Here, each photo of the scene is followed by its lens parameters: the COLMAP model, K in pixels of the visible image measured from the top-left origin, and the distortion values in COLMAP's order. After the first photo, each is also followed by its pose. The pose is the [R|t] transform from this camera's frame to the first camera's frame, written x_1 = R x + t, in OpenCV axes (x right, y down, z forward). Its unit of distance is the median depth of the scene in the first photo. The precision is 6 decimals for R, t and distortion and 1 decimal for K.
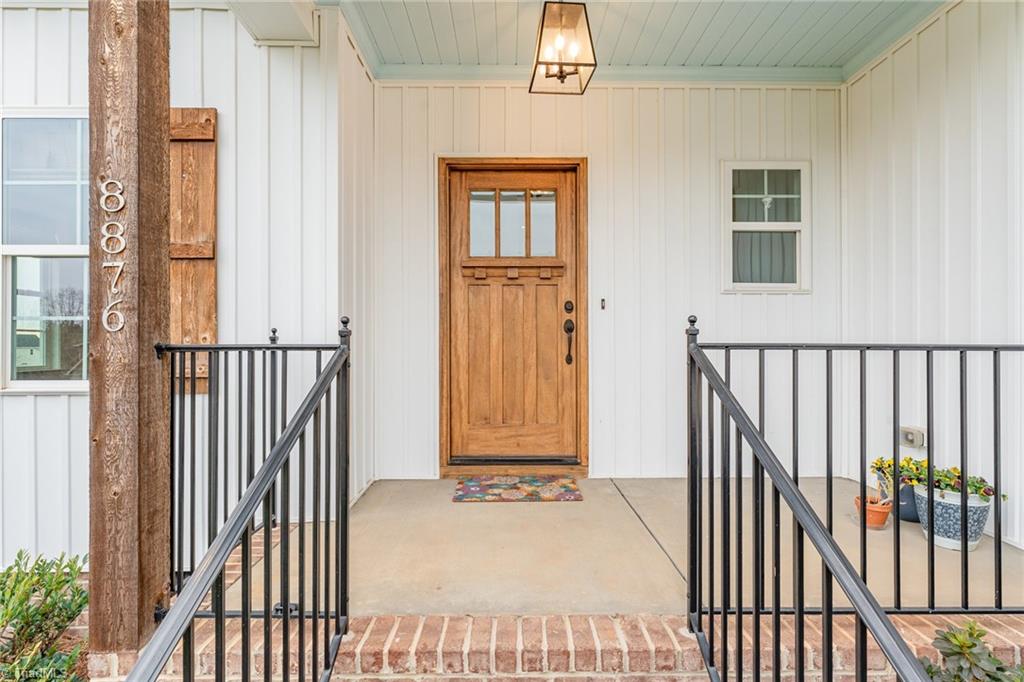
lens RADIAL K [[470.5, 0, 512.0], [0, 470.5, 341.0], [0, 0, 1]] dist [0.000069, -0.000001]
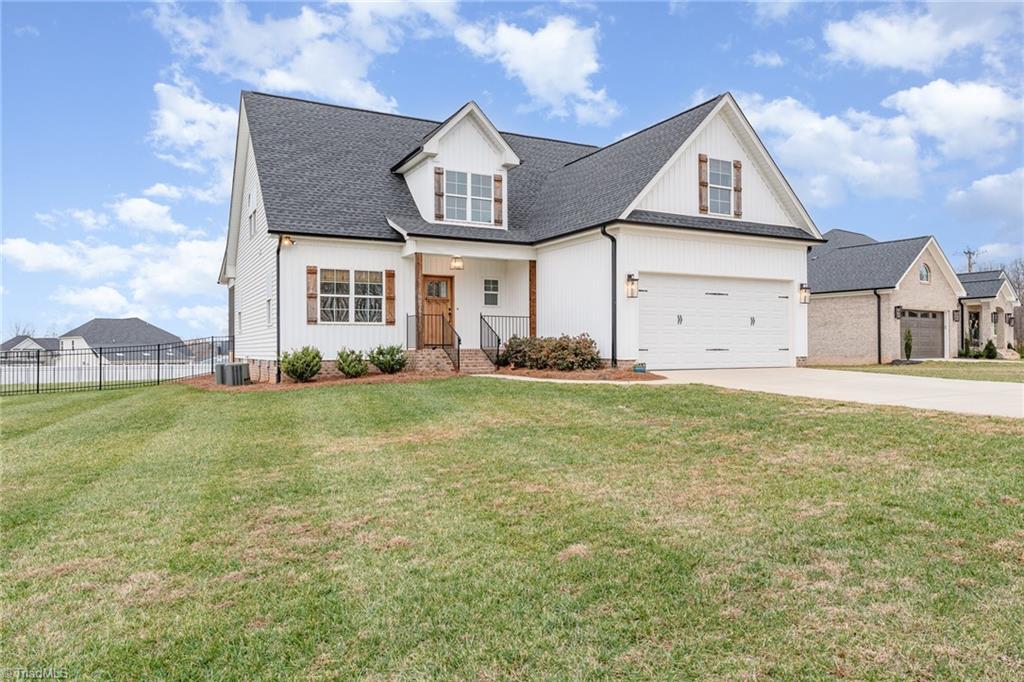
lens RADIAL K [[690.9, 0, 512.0], [0, 690.9, 341.0], [0, 0, 1]] dist [-0.002549, 0.002196]
pose [[0.886216, 0.000493, 0.463271, -2.313769], [0.002461, 0.999980, -0.005771, 0.254118], [-0.463265, 0.006254, 0.886198, -4.876648]]
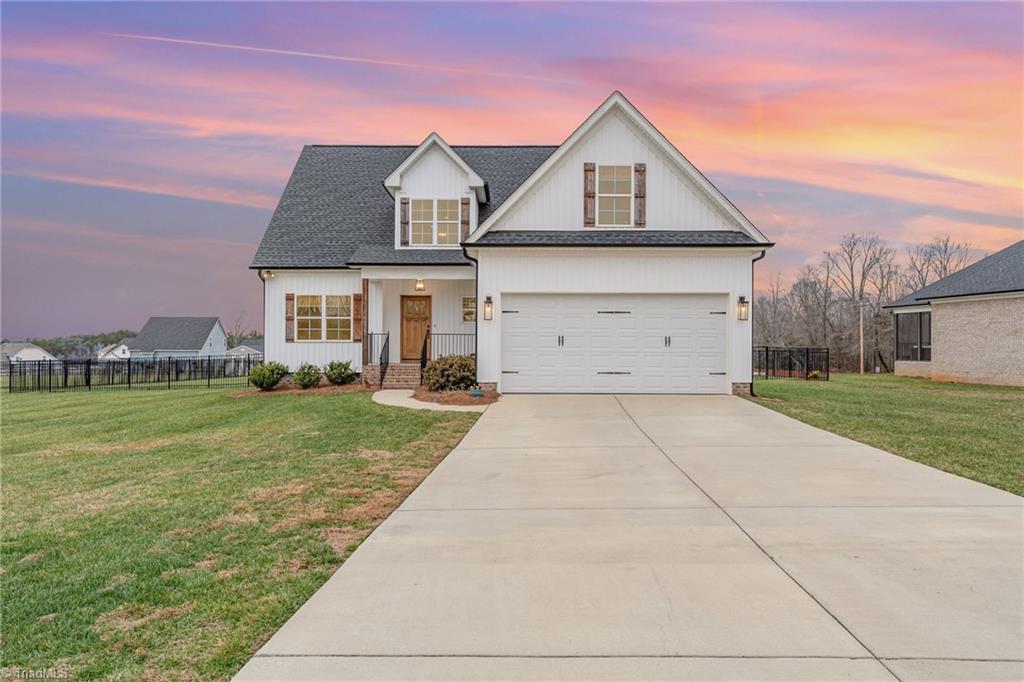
lens RADIAL K [[690.9, 0, 512.0], [0, 690.9, 341.0], [0, 0, 1]] dist [-0.002549, 0.002196]
pose [[0.999868, 0.002947, -0.015982, 1.067548], [-0.002894, 0.999990, 0.003356, 0.043997], [0.015992, -0.003309, 0.999867, -5.840915]]
